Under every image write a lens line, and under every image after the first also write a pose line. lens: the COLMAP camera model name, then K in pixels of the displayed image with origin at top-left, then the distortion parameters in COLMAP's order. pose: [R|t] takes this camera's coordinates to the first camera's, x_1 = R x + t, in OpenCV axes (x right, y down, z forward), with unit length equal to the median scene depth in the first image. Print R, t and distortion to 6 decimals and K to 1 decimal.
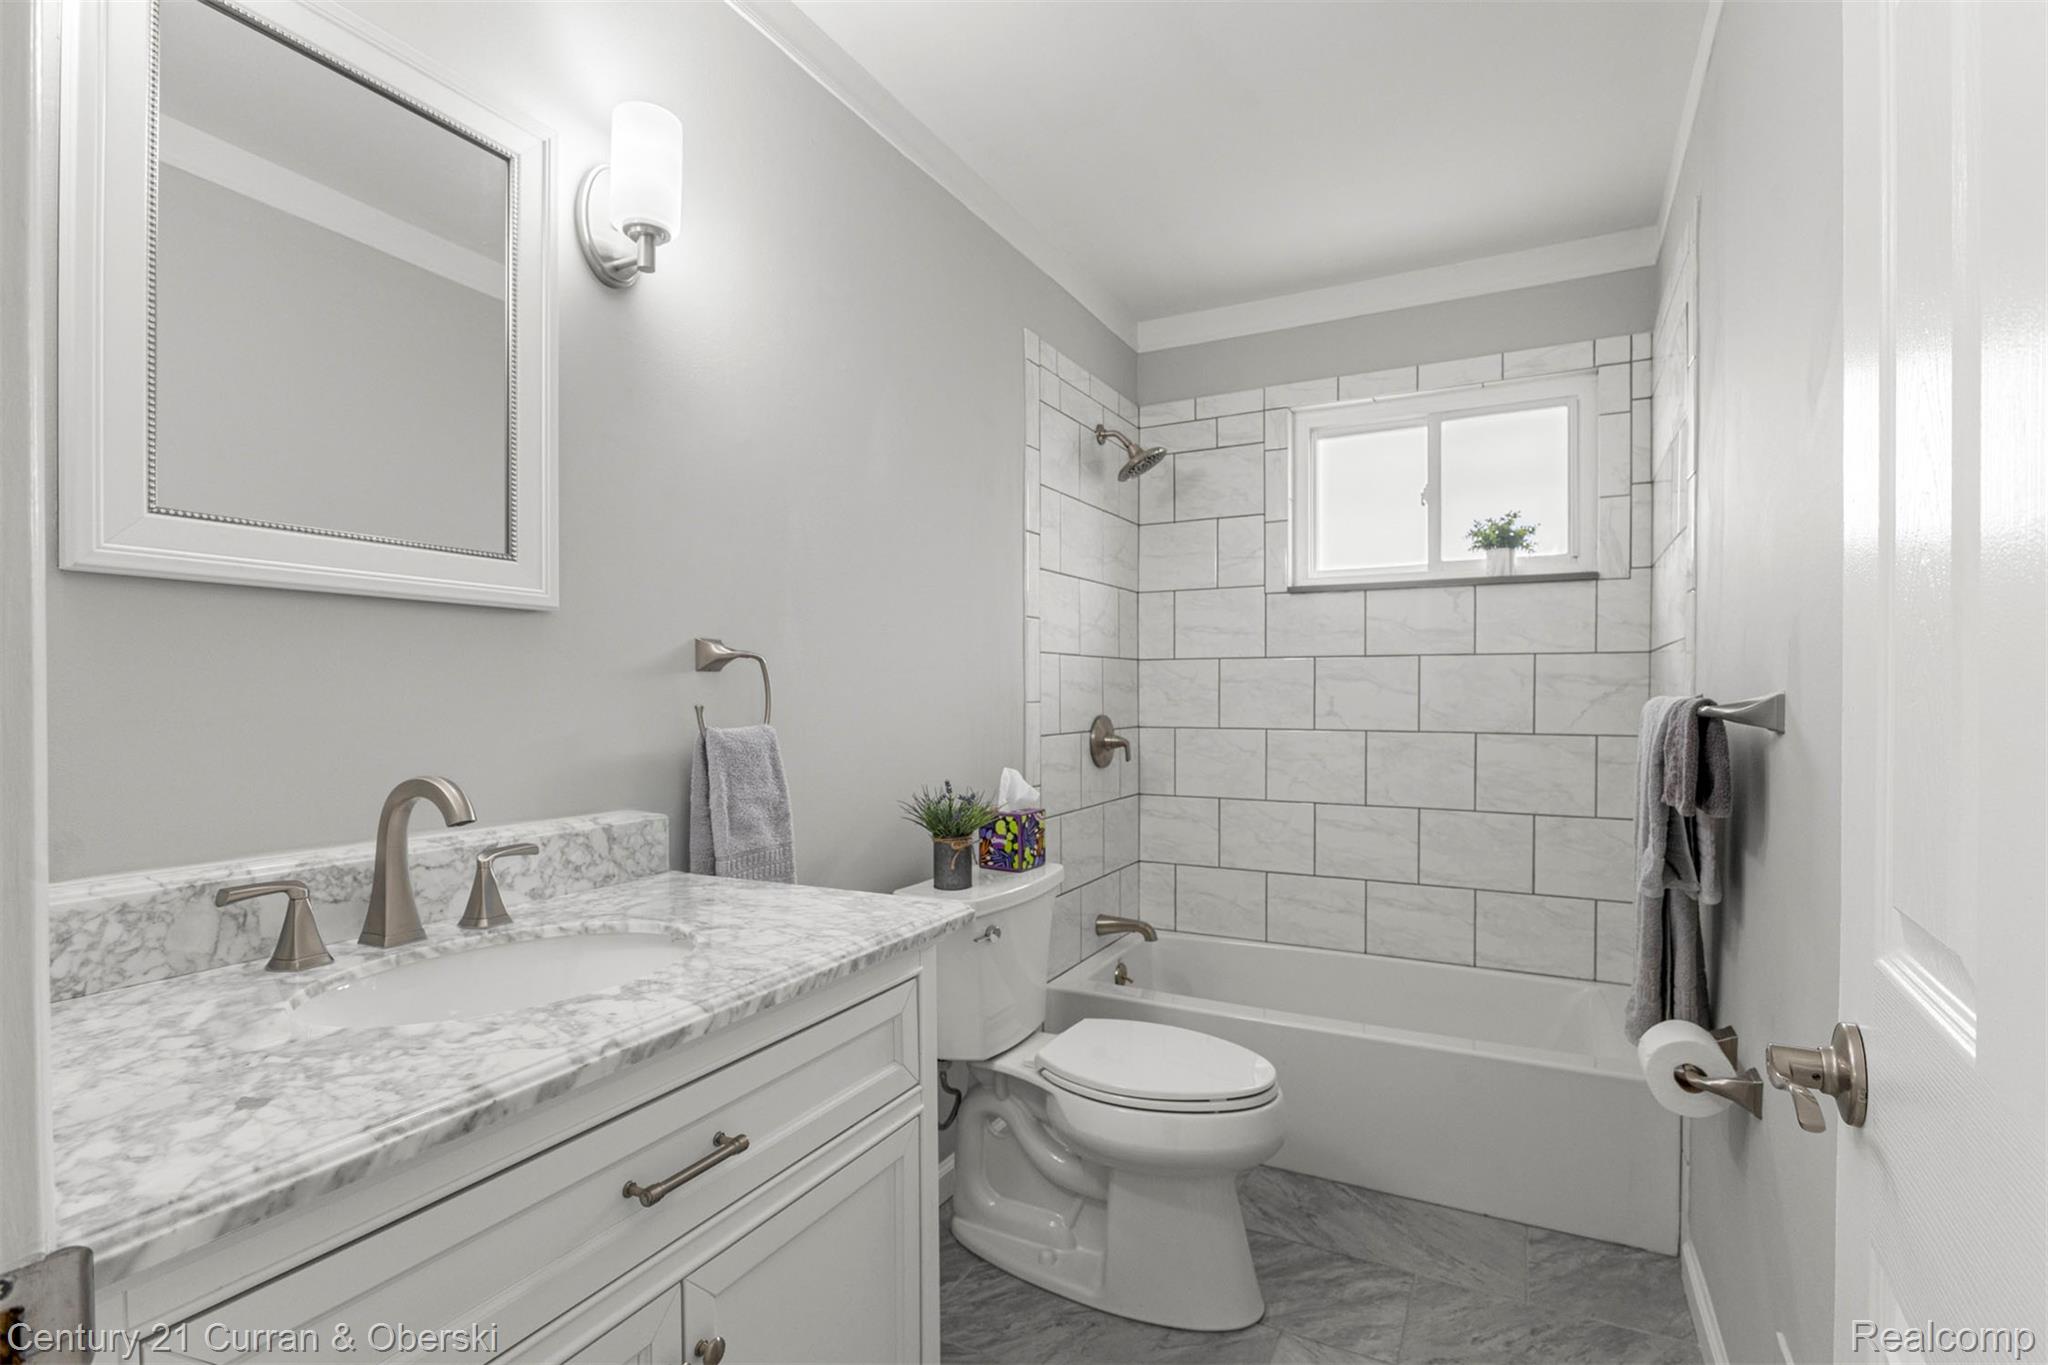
lens RADIAL K [[955.7, 0, 1026.8], [0, 955.7, 679.3], [0, 0, 1]] dist [-0.000813, 0.001339]
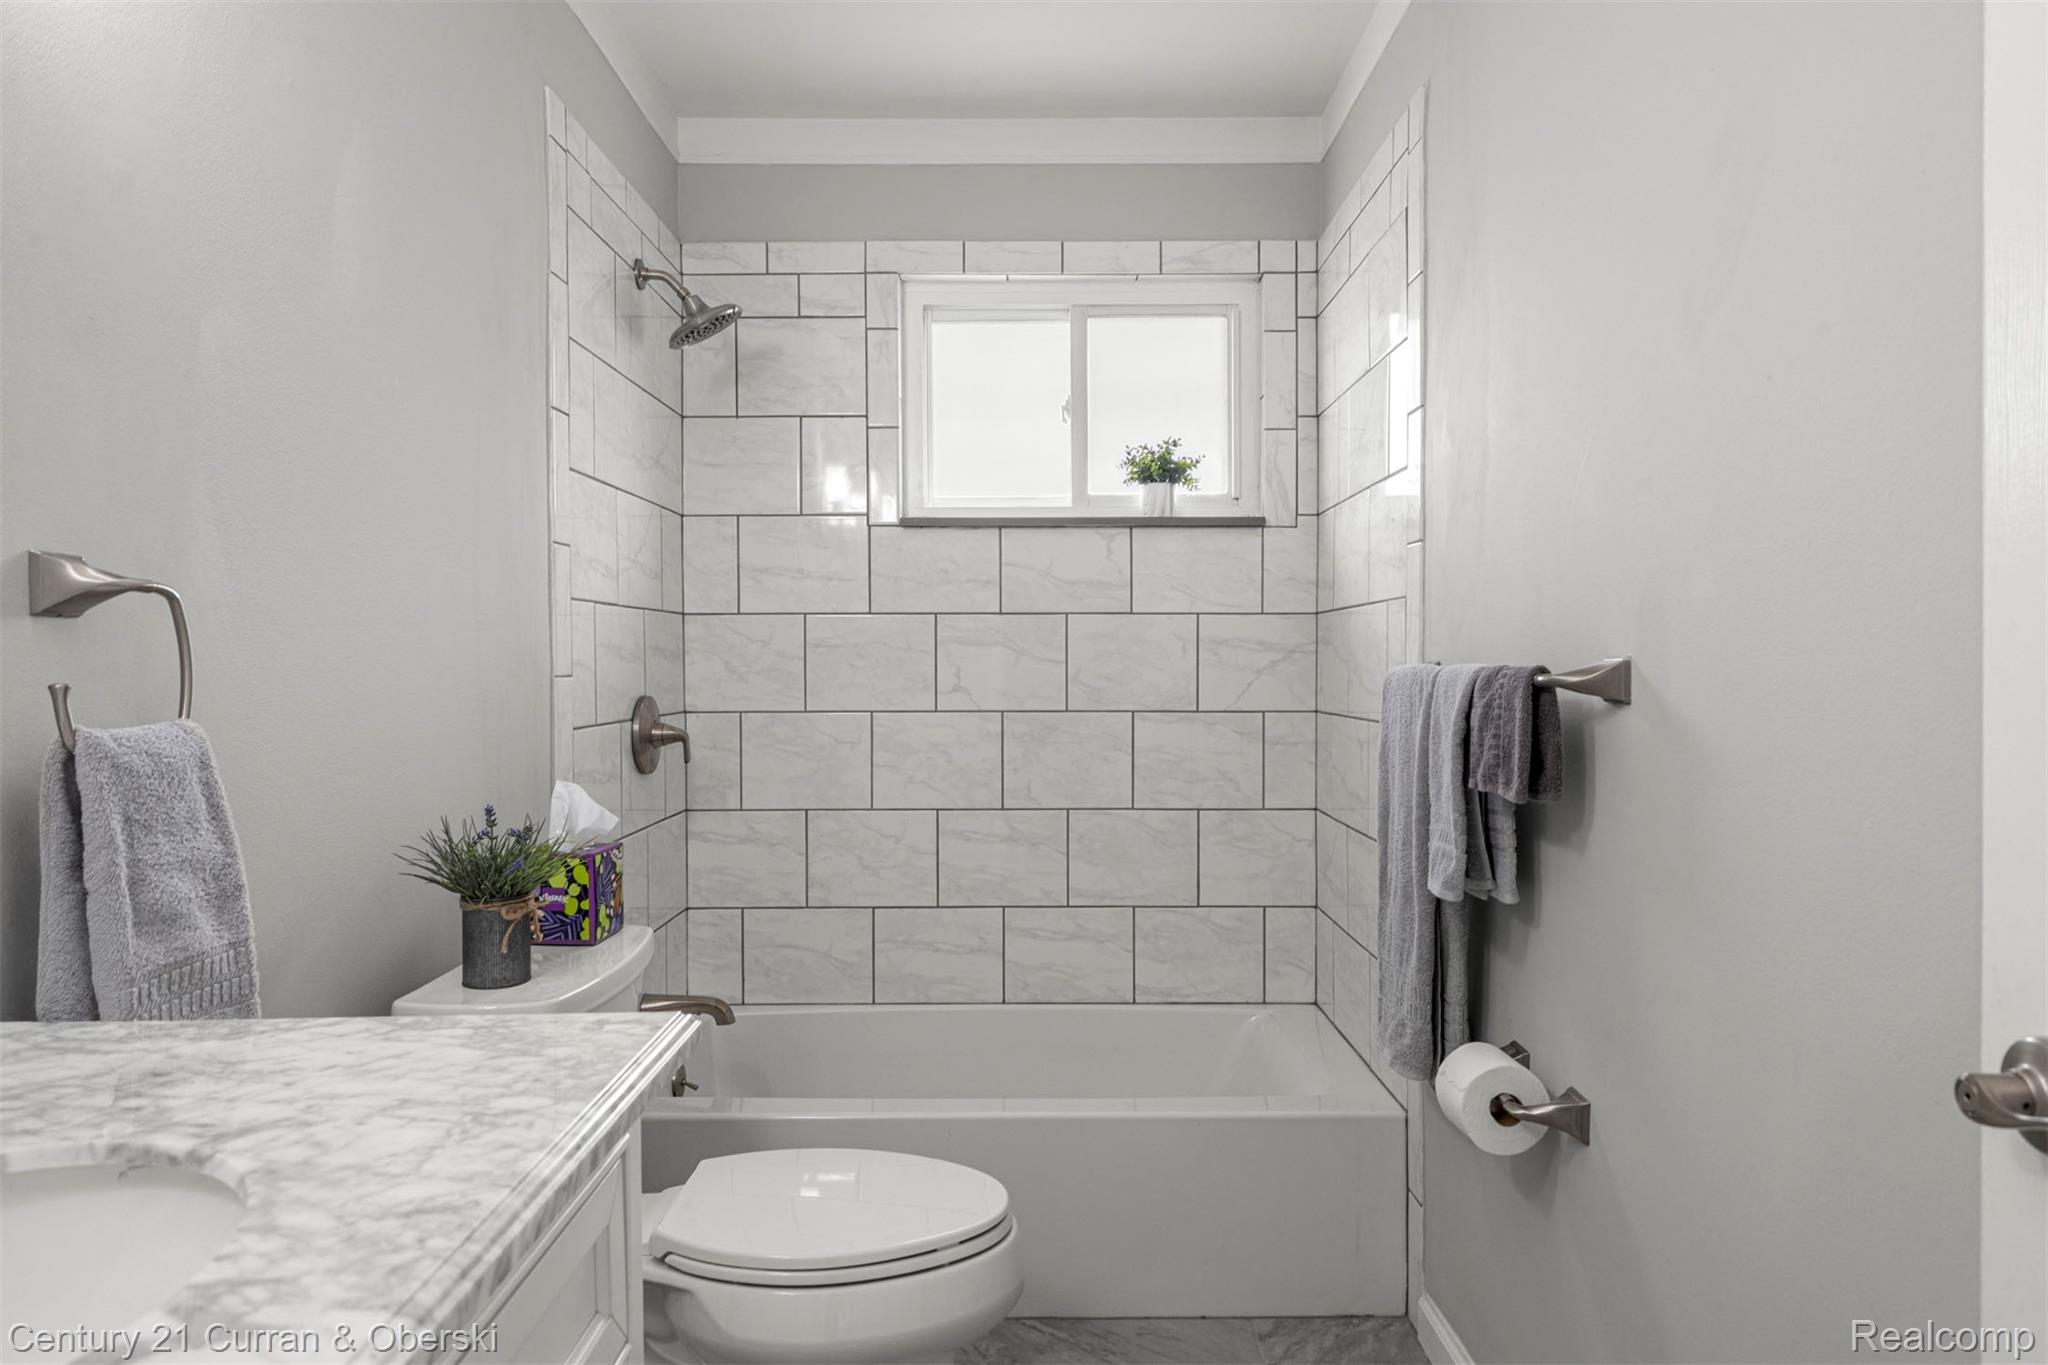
lens RADIAL K [[1285.1, 0, 1025.3], [0, 1285.1, 654.5], [0, 0, 1]] dist [0.020180, -0.001967]
pose [[0.888896, 0.001250, 0.458107, -0.107991], [-0.004245, 0.999976, 0.005509, 0.003049], [-0.458089, -0.006842, 0.888880, 0.086584]]
